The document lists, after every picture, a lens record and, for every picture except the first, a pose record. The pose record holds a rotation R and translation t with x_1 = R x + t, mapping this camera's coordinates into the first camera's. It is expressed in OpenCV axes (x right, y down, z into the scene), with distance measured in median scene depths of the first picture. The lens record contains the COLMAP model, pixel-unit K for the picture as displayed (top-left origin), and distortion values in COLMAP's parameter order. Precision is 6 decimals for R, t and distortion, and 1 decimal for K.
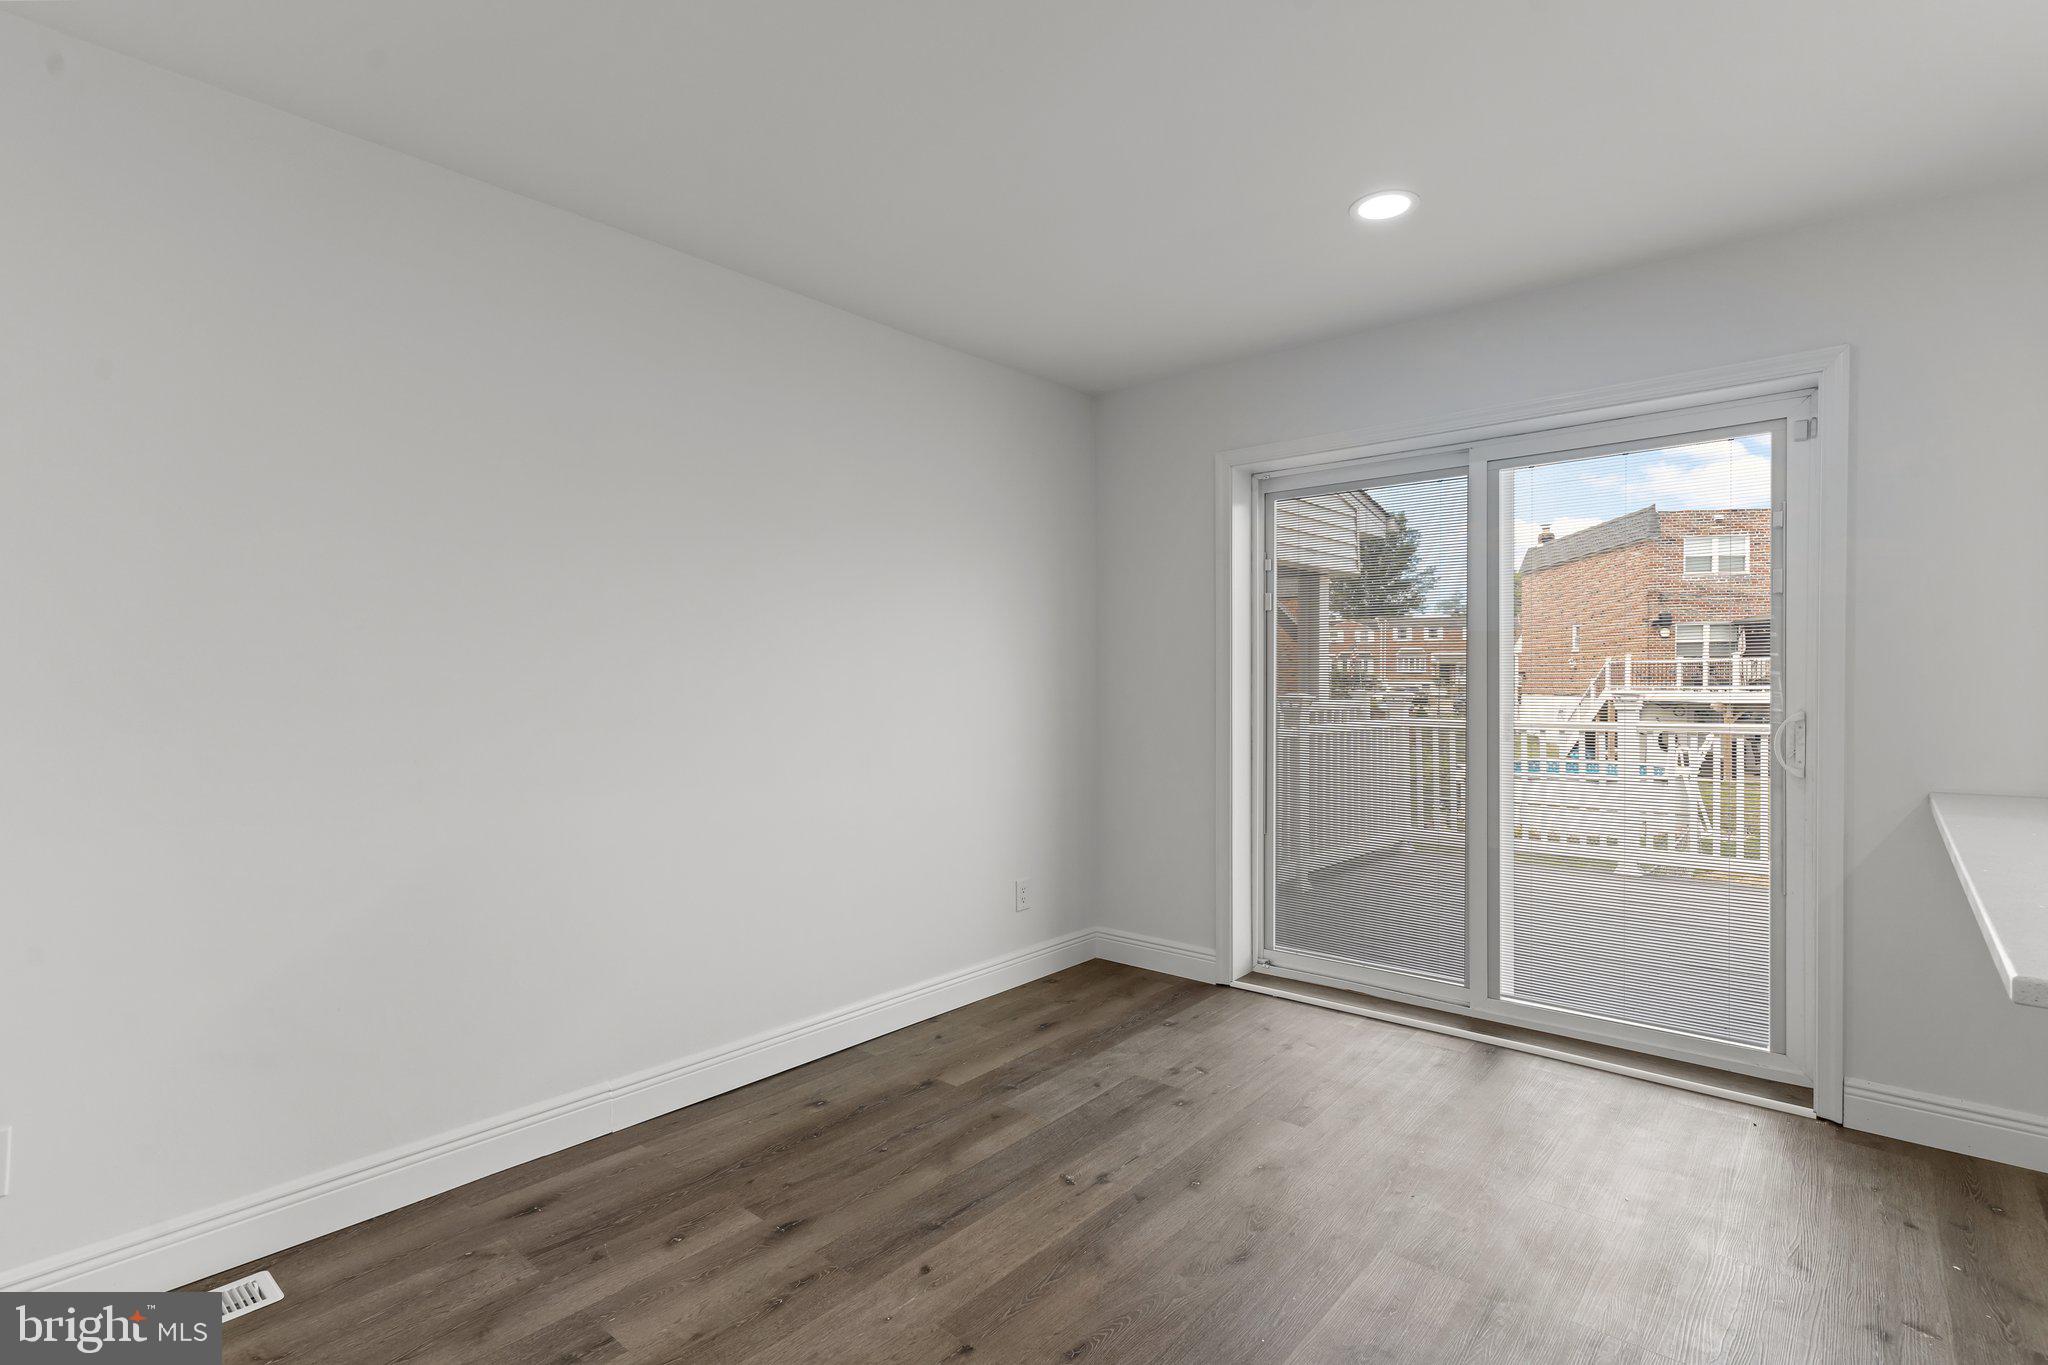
lens RADIAL K [[989.6, 0, 1024.0], [0, 989.6, 682.5], [0, 0, 1]] dist [0.012267, 0.000056]
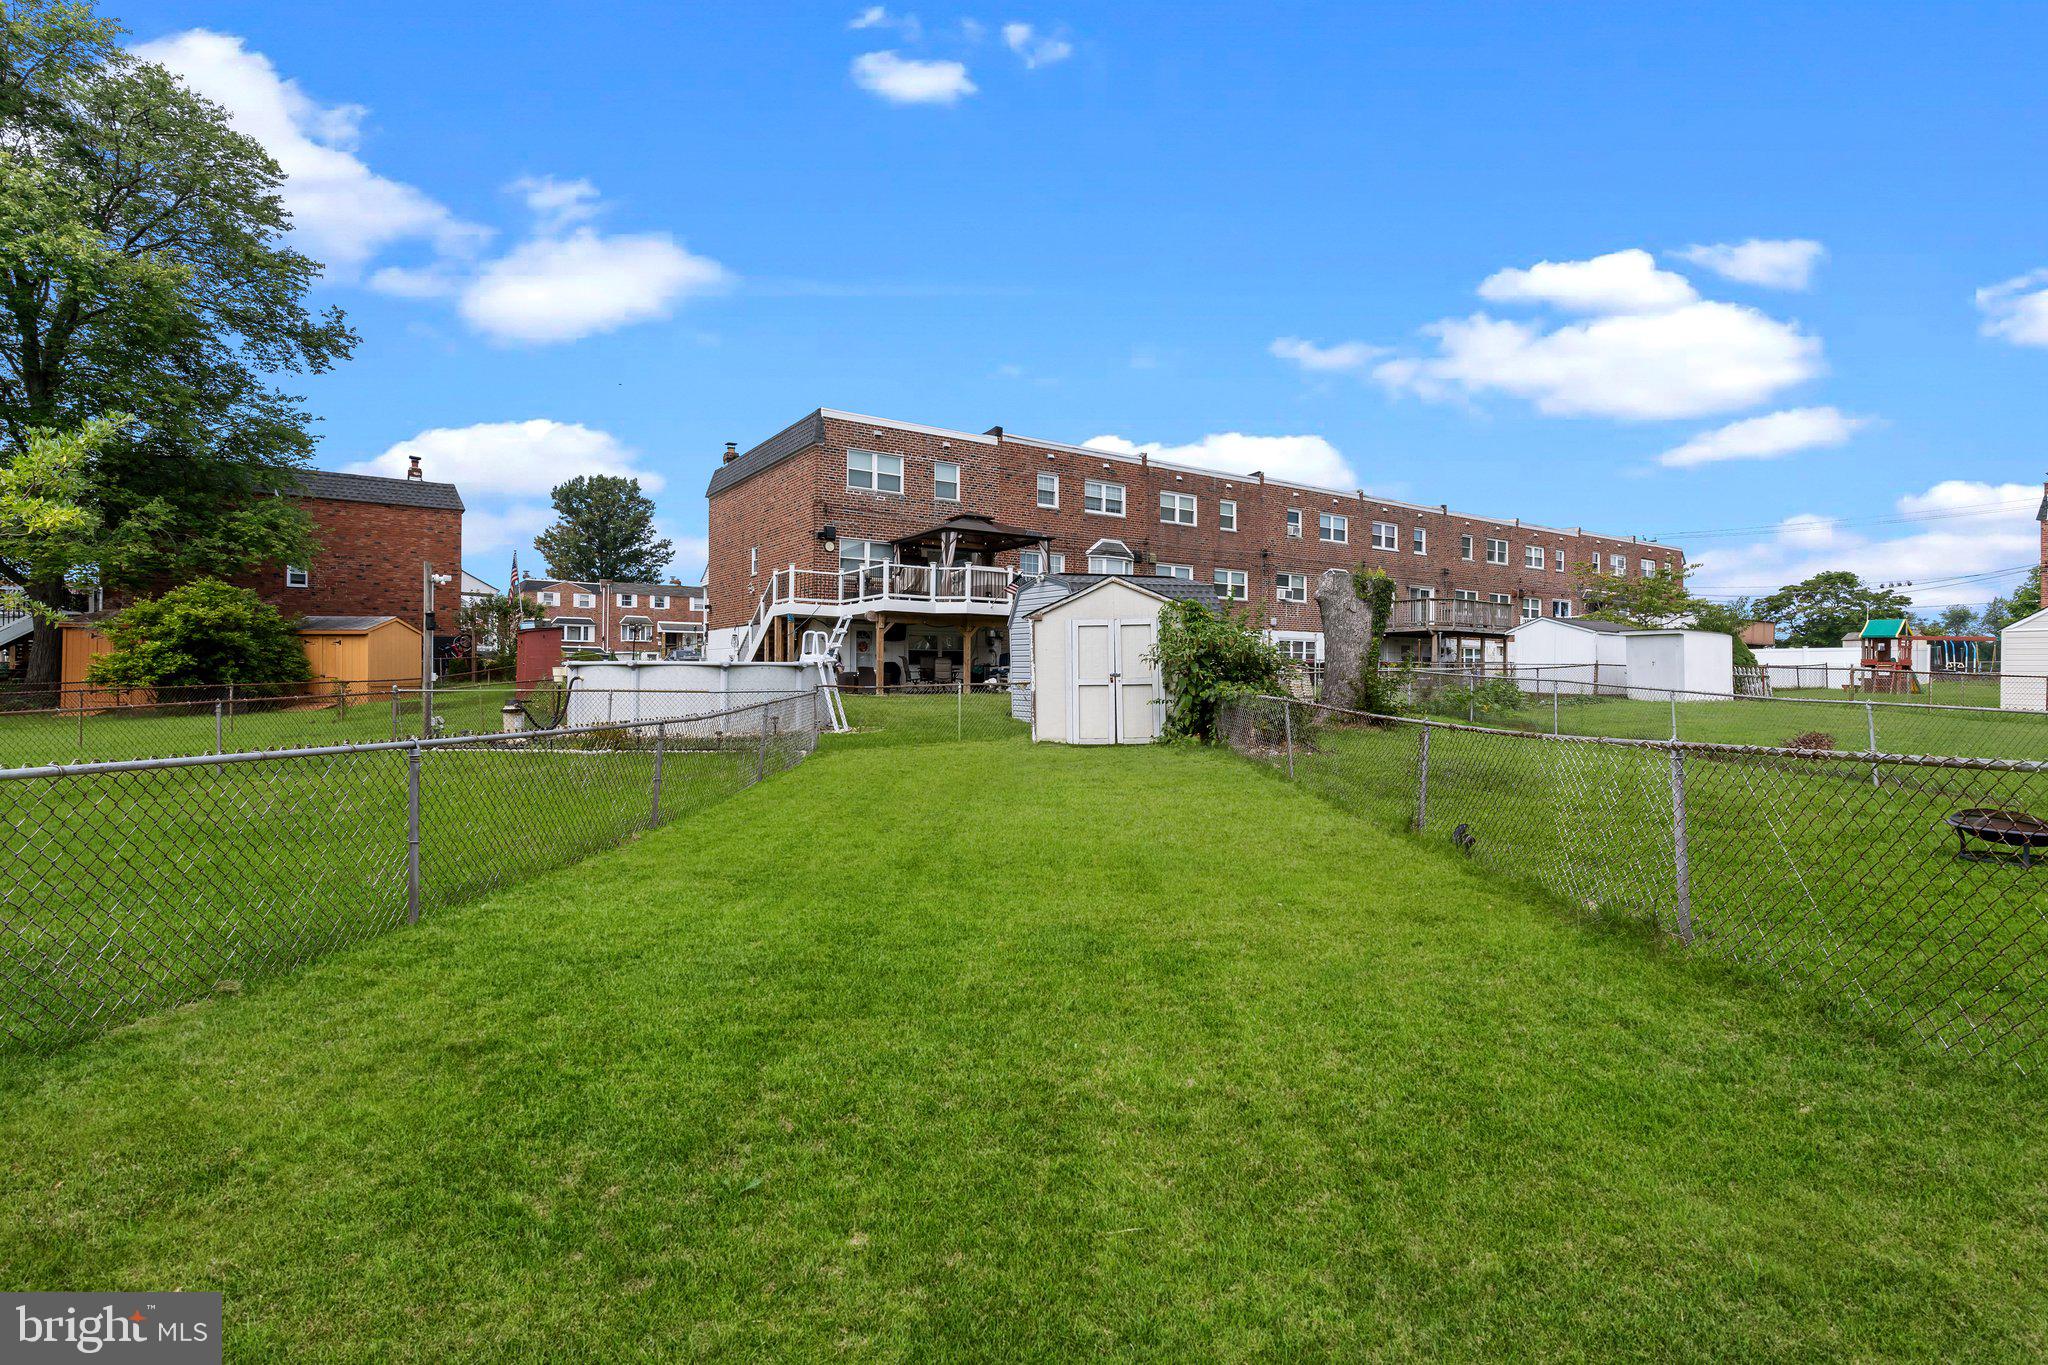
lens RADIAL K [[976.9, 0, 1025.4], [0, 976.9, 670.4], [0, 0, 1]] dist [0.003144, -0.000674]
pose [[0.752190, 0.007055, 0.658909, 0.171759], [-0.001206, 0.999956, -0.009330, 0.074147], [-0.658946, 0.006223, 0.752165, 0.179583]]
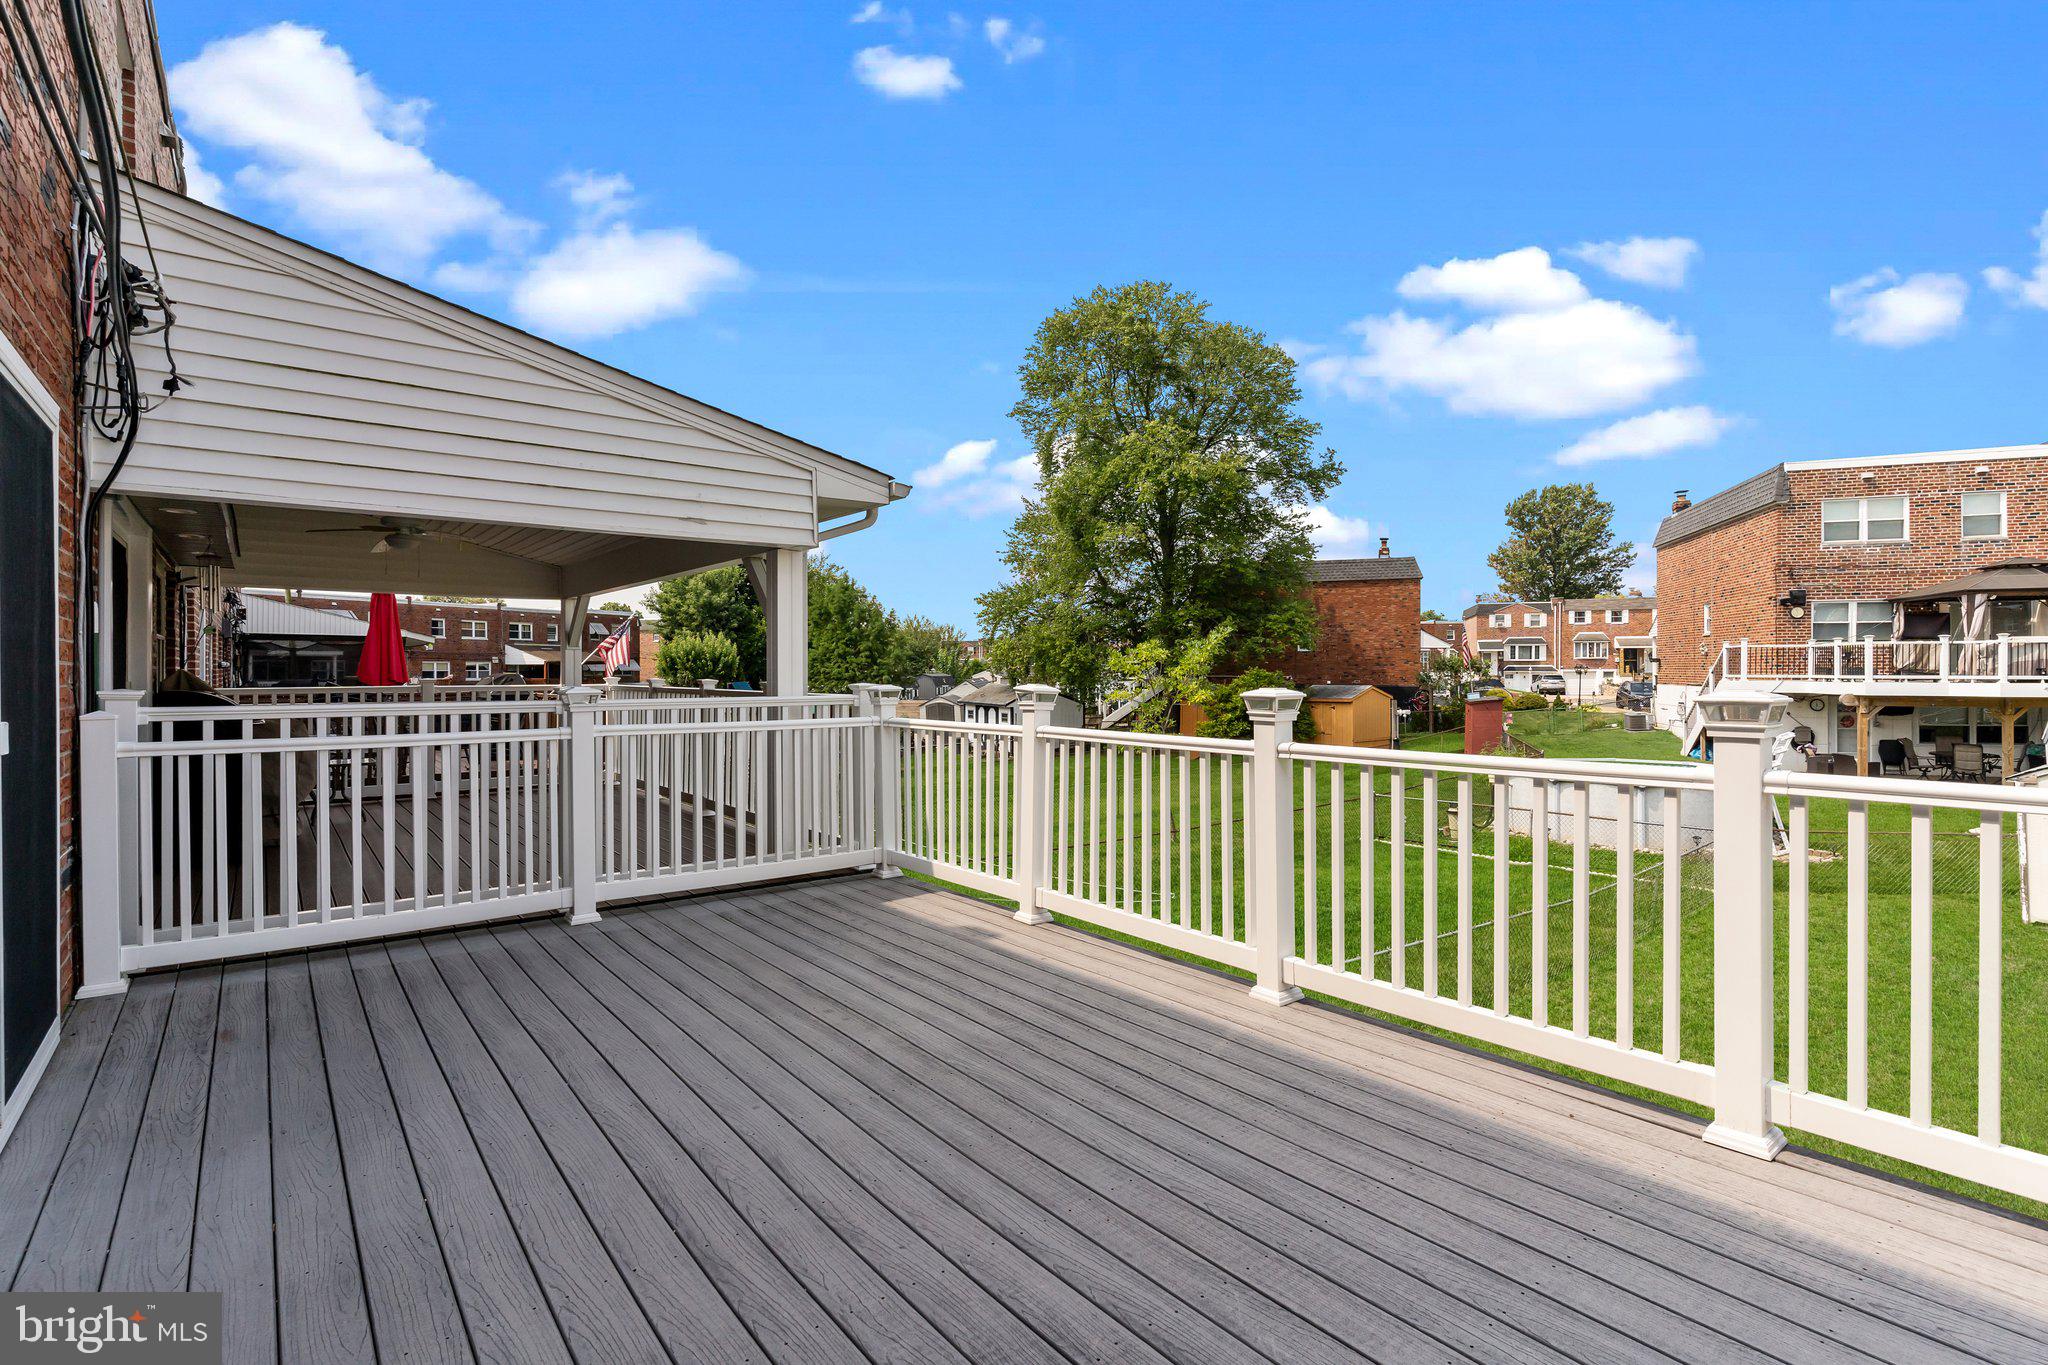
lens RADIAL K [[976.9, 0, 1025.4], [0, 976.9, 670.4], [0, 0, 1]] dist [0.003144, -0.000674]
pose [[0.981746, -0.001422, -0.190191, 0.149690], [0.001394, 0.999999, -0.000280, -0.000949], [0.190191, 0.000010, 0.981747, 0.046864]]
